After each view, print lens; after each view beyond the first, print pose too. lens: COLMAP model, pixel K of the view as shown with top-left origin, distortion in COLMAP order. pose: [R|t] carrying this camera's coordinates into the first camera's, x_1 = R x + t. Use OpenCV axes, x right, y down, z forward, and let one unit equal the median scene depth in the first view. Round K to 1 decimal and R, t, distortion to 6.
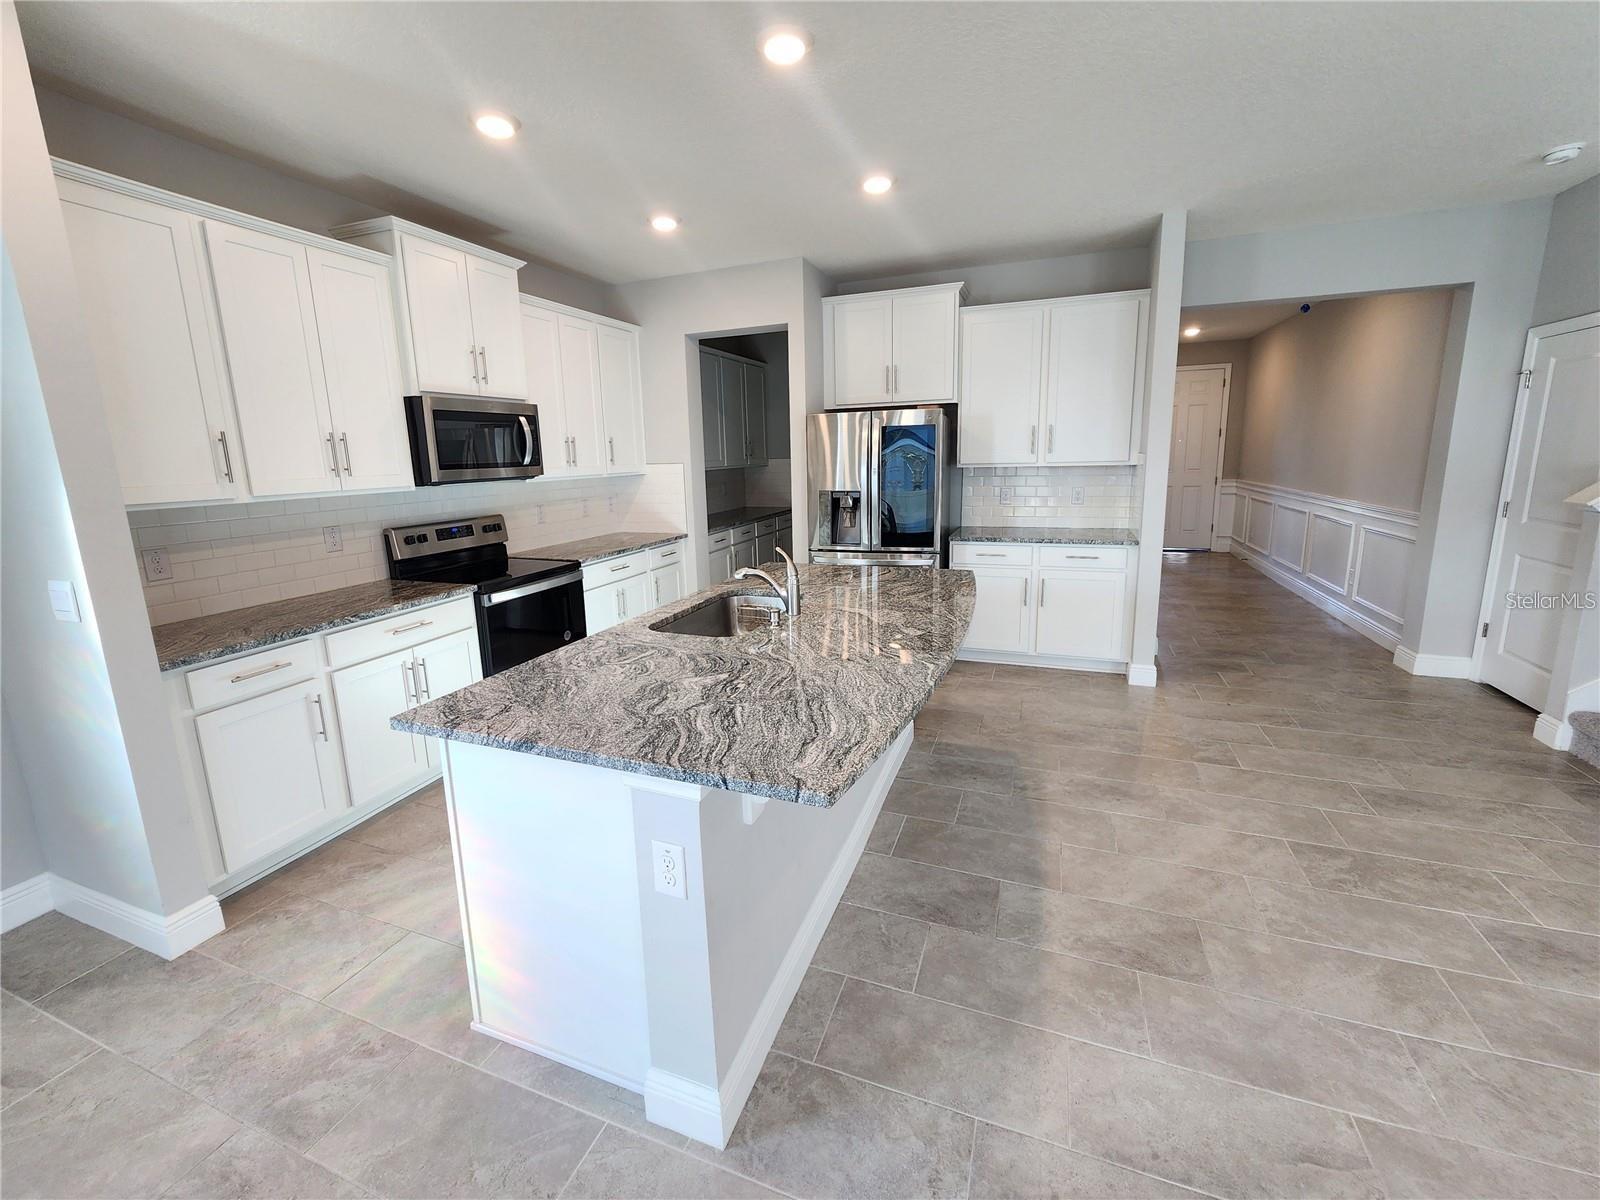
lens RADIAL K [[650.9, 0, 790.1], [0, 650.9, 571.7], [0, 0, 1]] dist [-0.000292, -0.000808]
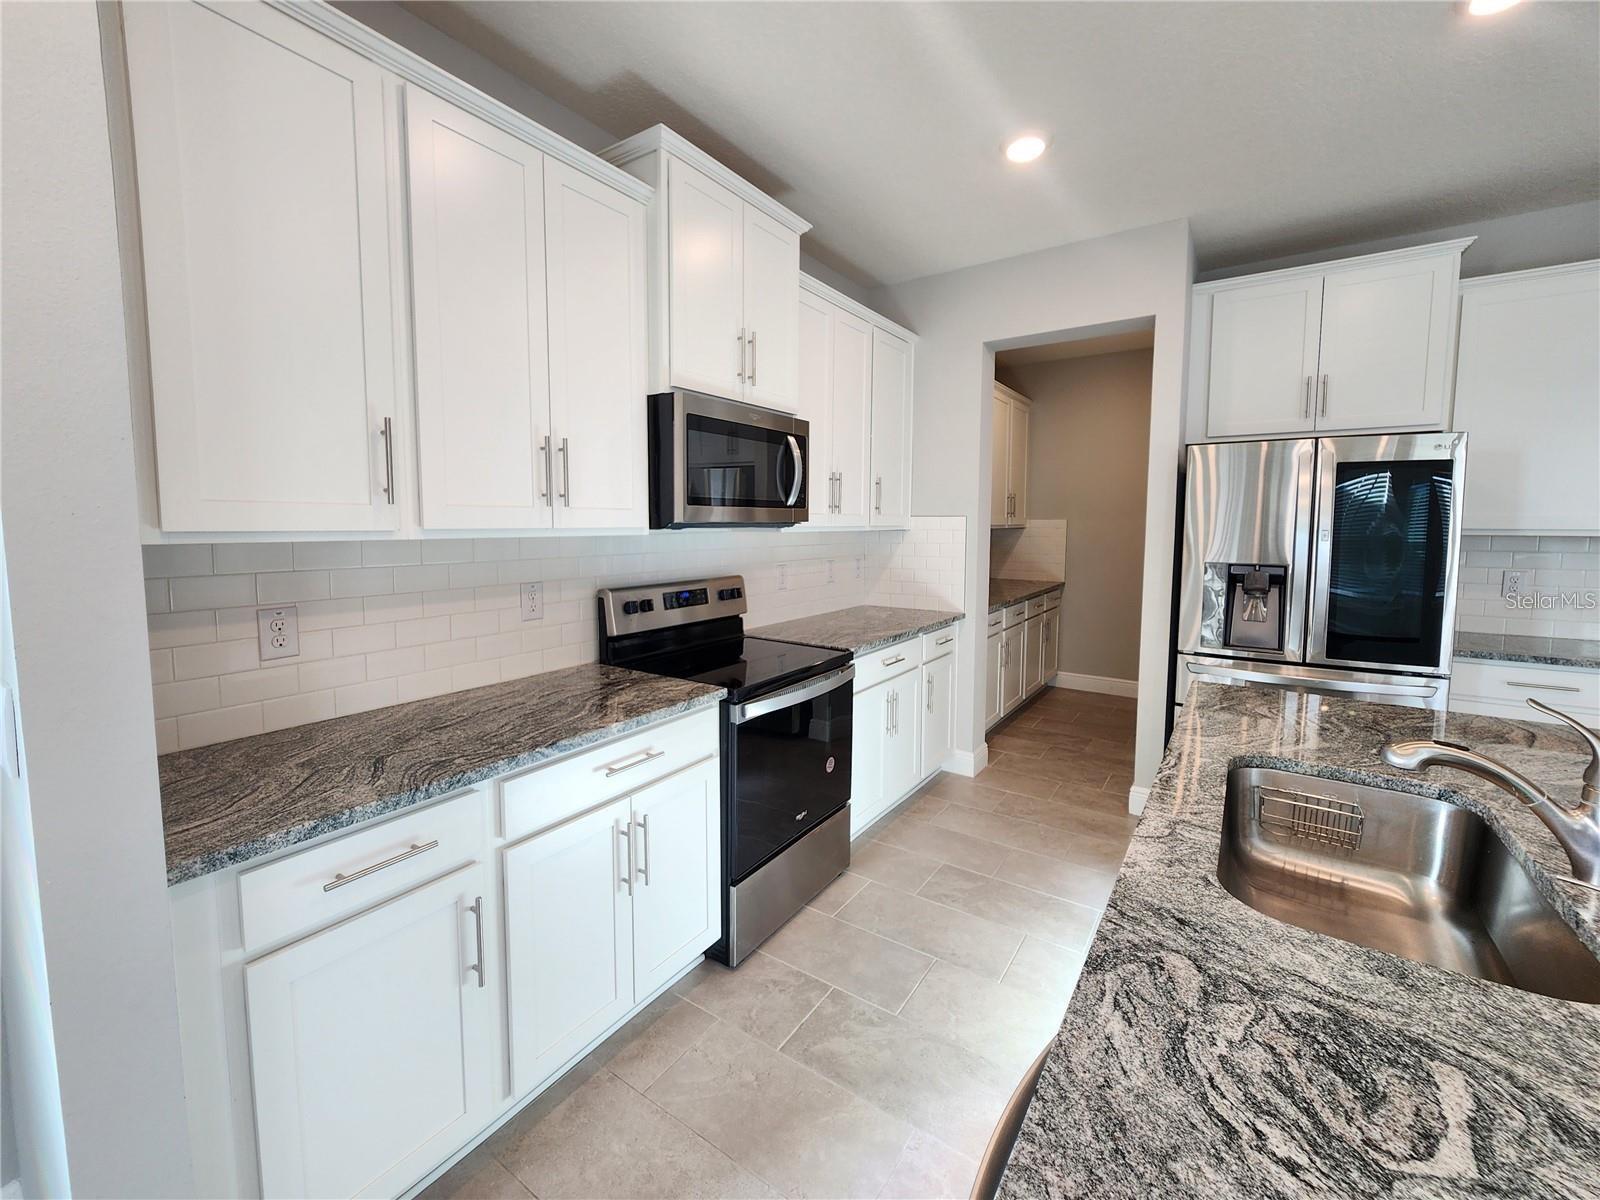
lens RADIAL K [[650.9, 0, 790.1], [0, 650.9, 571.7], [0, 0, 1]] dist [-0.000292, -0.000808]
pose [[0.972088, 0.047461, -0.229768, -0.282479], [-0.070679, 0.993070, -0.093894, -0.035526], [0.223719, 0.107513, 0.968706, 0.395299]]
